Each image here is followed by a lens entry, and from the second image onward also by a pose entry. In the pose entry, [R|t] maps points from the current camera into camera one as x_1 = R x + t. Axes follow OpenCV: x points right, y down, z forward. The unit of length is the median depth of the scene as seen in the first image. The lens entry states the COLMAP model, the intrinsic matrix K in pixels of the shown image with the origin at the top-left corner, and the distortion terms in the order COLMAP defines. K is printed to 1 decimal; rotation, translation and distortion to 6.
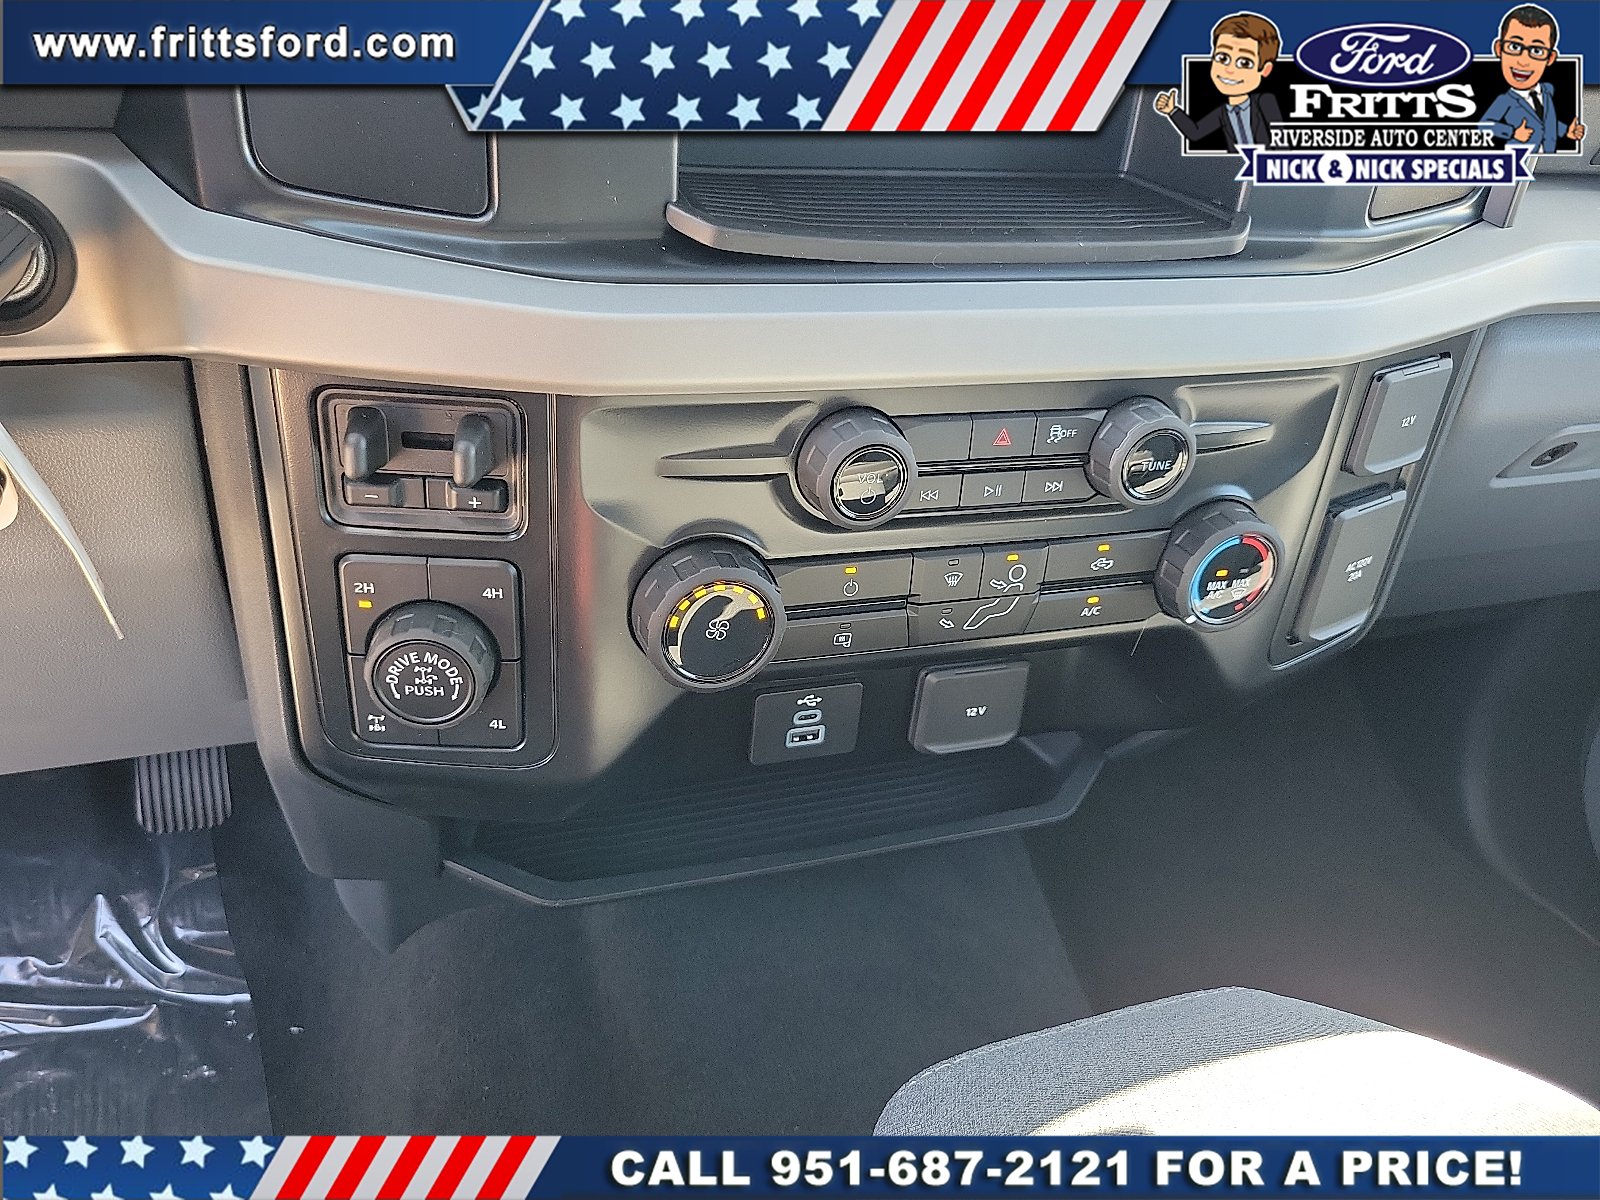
lens RADIAL K [[1223.3, 0, 797.2], [0, 1223.3, 593.7], [0, 0, 1]] dist [0.011061, -0.015866]
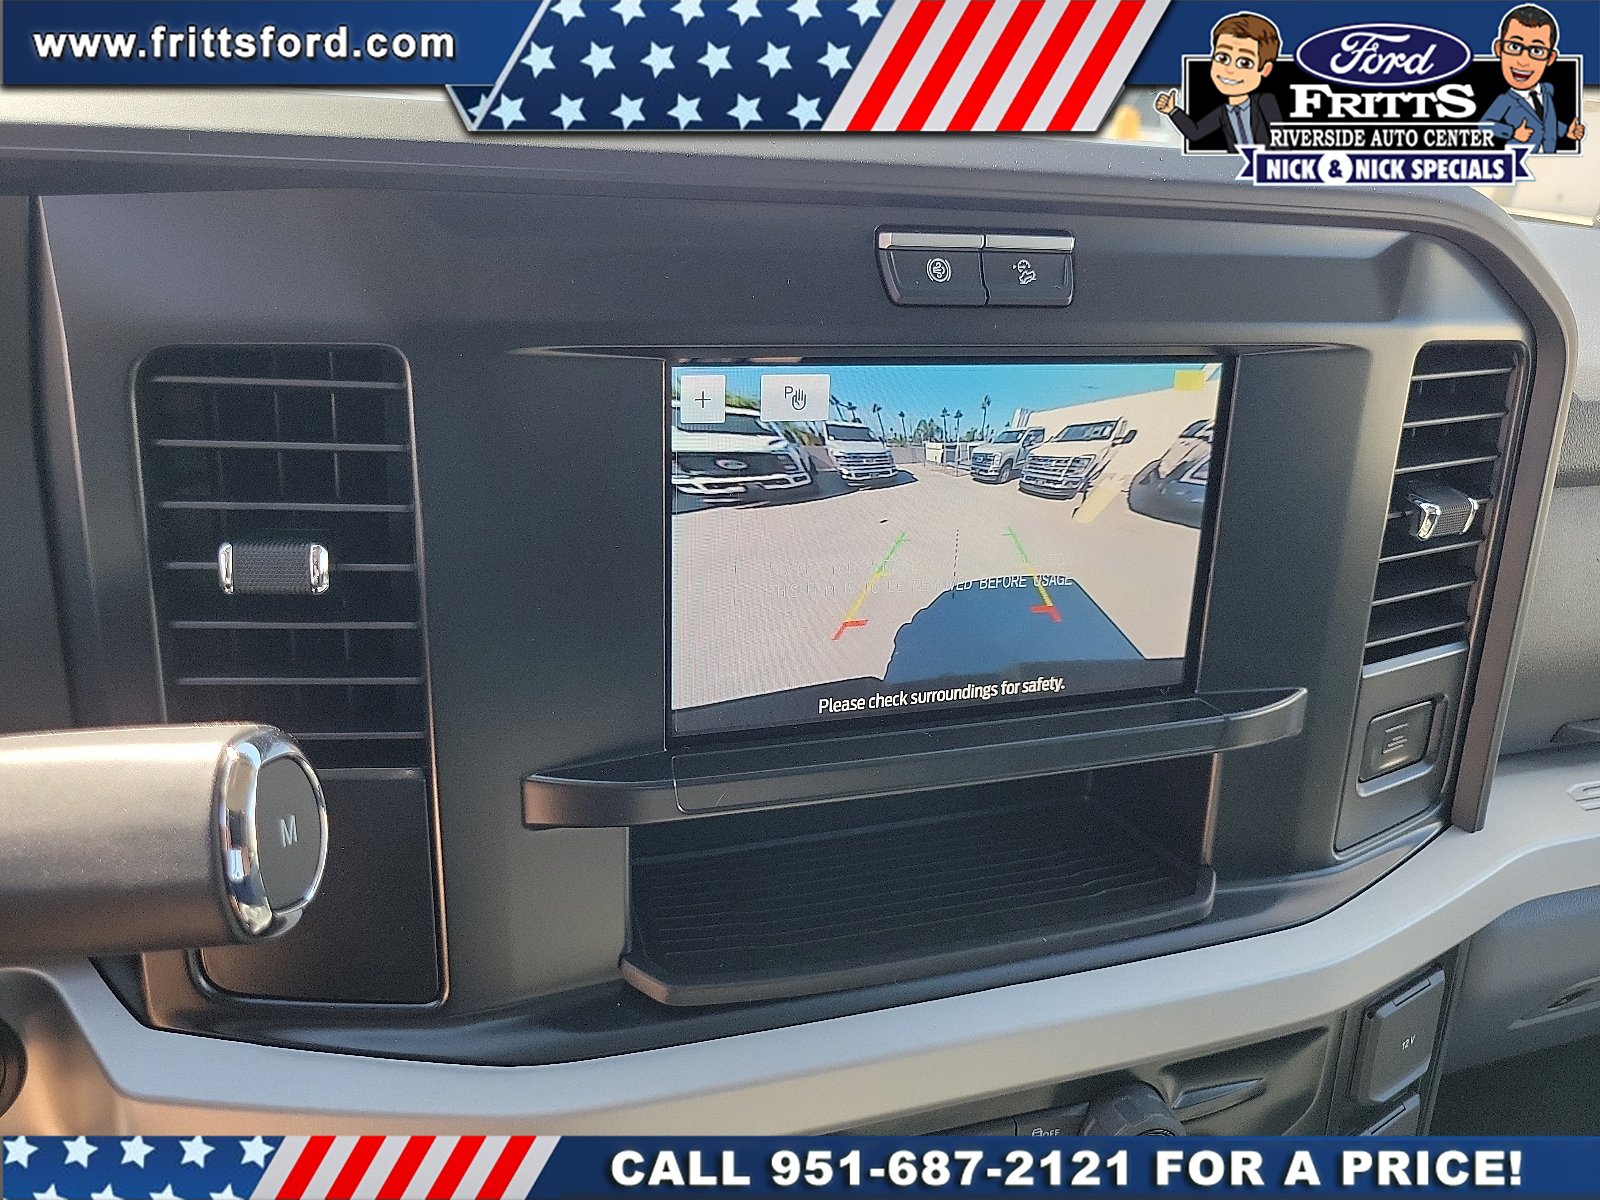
lens RADIAL K [[1223.3, 0, 789.7], [0, 1223.3, 611.1], [0, 0, 1]] dist [0.011061, -0.015866]
pose [[0.998458, -0.053189, -0.015891, 0.050579], [0.048539, 0.975407, -0.215001, -0.304119], [0.026936, 0.213898, 0.976485, -0.025126]]
